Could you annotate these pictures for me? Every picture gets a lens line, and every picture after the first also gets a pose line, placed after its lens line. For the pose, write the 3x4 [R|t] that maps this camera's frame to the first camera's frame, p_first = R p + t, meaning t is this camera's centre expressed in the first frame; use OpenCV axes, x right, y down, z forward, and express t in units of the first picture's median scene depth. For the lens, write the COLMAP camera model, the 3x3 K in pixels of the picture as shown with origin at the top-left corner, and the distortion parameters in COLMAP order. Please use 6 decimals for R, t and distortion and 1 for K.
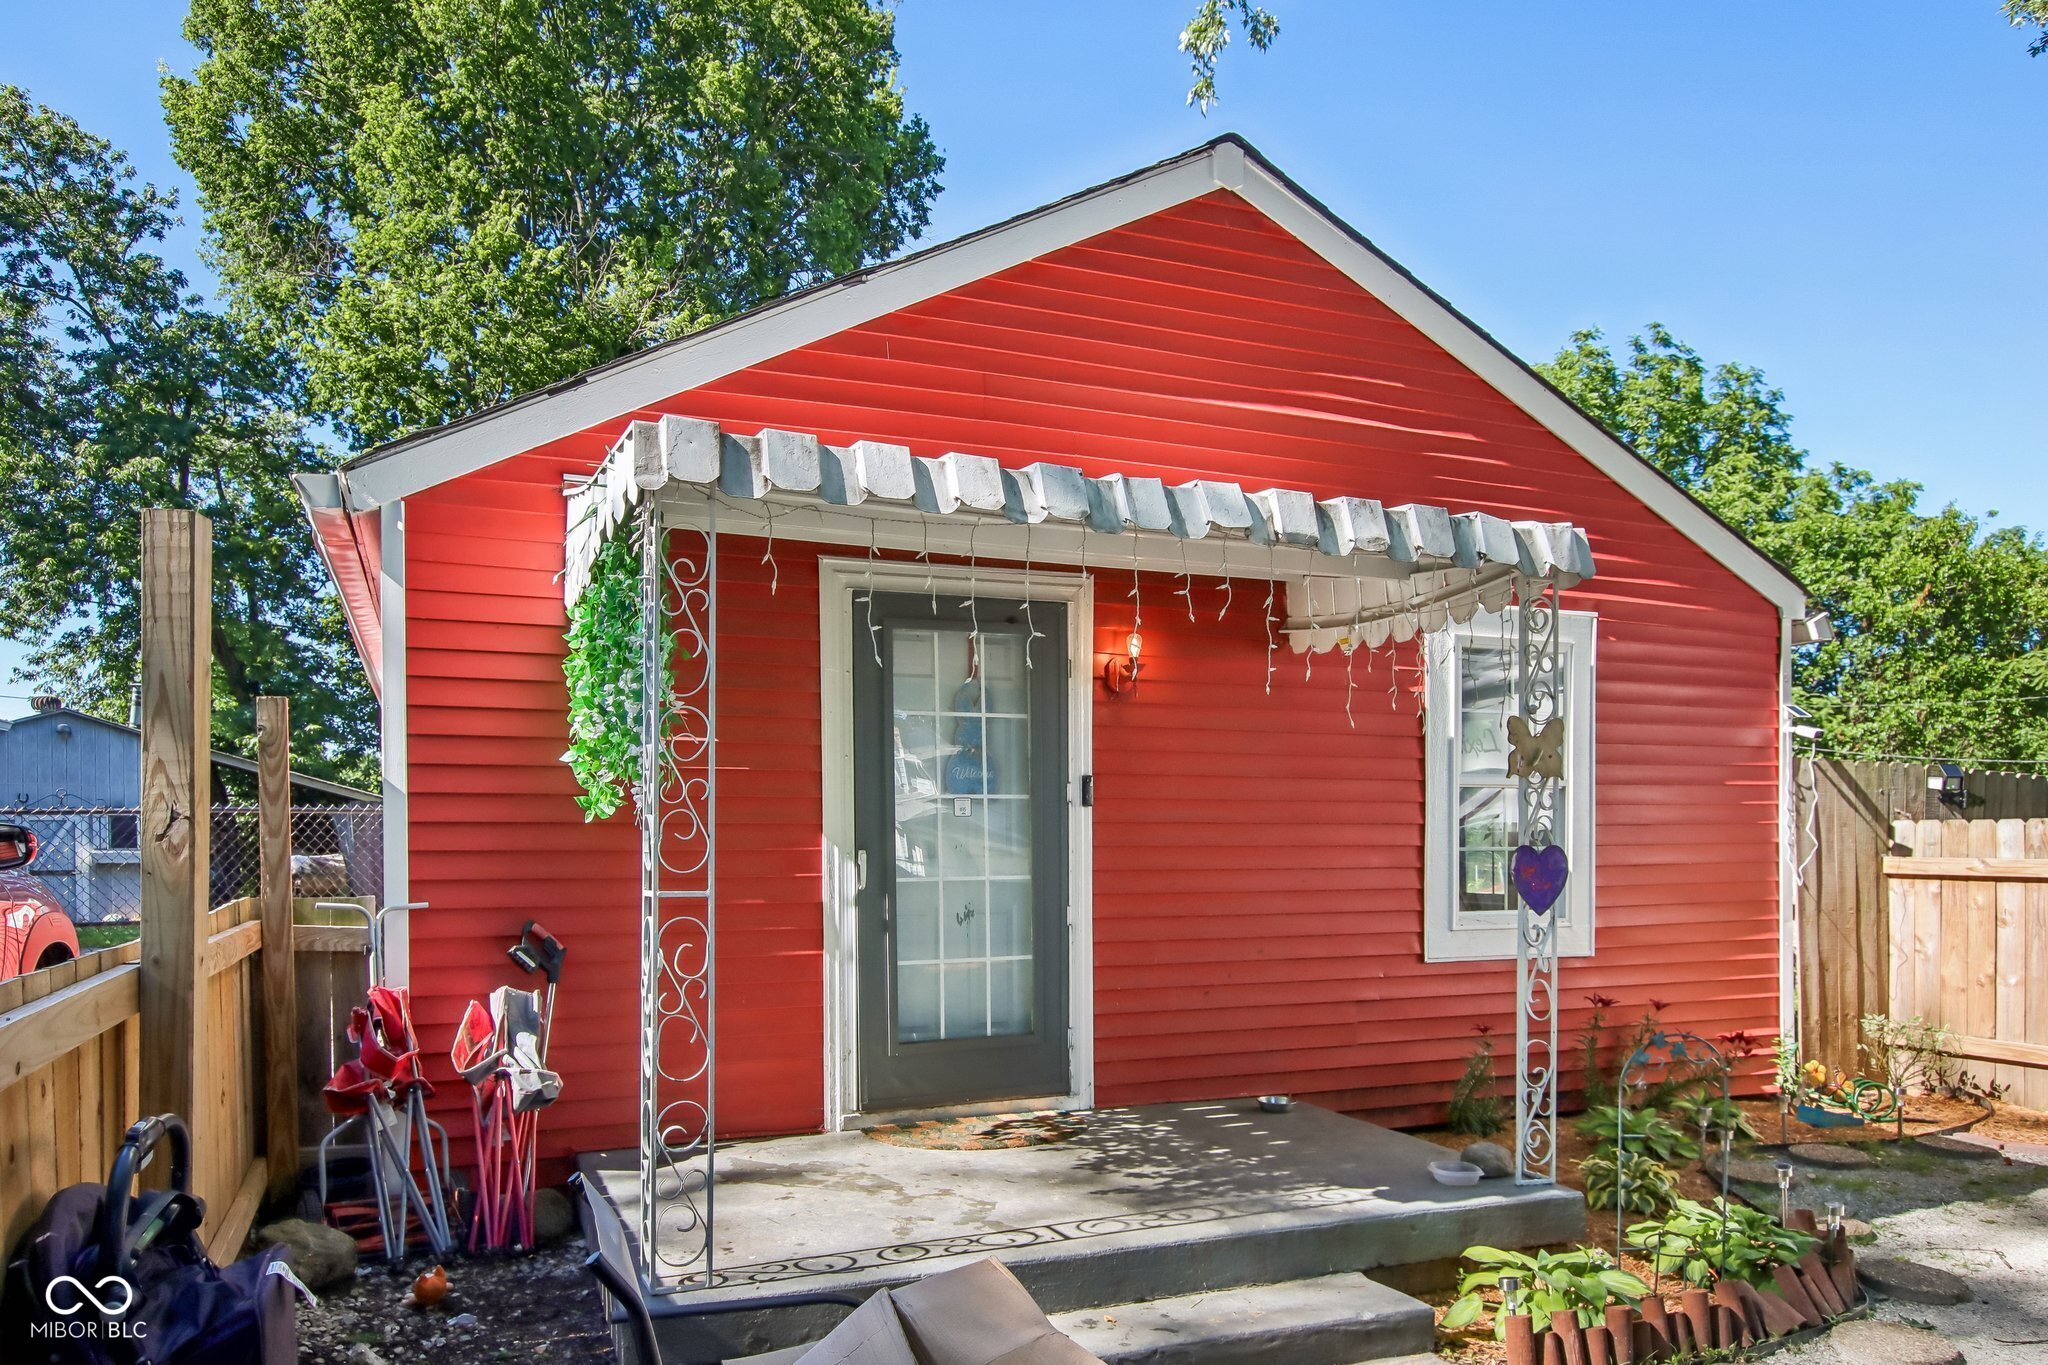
lens RADIAL K [[1426.8, 0, 1022.7], [0, 1426.8, 873.0], [0, 0, 1]] dist [-0.003632, -0.000825]
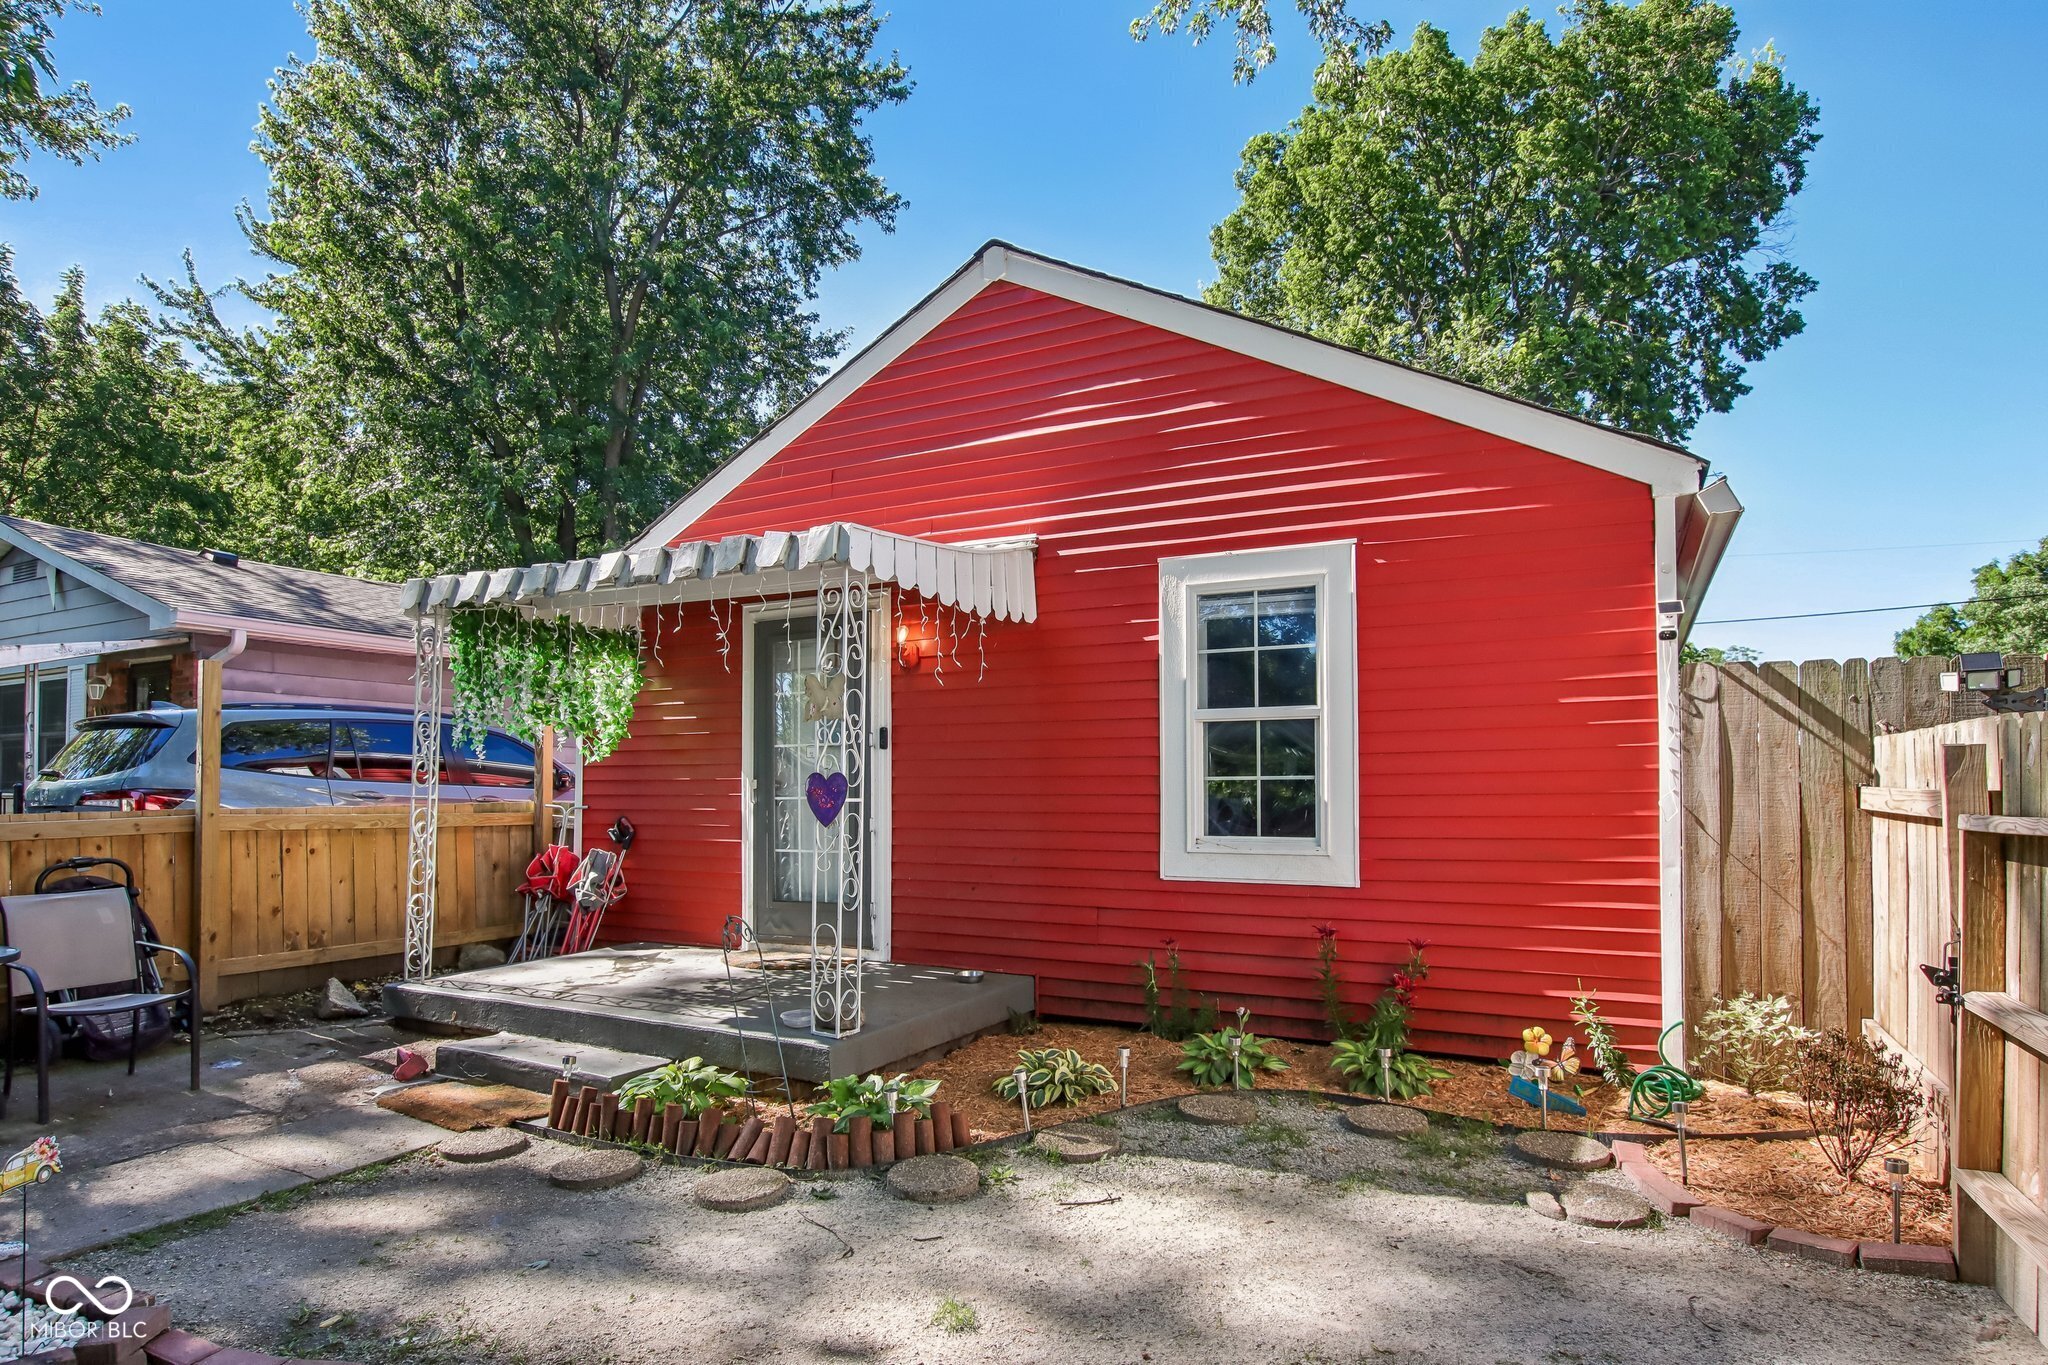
lens RADIAL K [[1131.9, 0, 1022.5], [0, 1131.9, 765.4], [0, 0, 1]] dist [-0.022554, 0.000150]
pose [[0.630375, -0.013927, -0.776166, 0.906548], [-0.015295, 0.999422, -0.030355, 0.002010], [0.776140, 0.031007, 0.629798, 0.349815]]
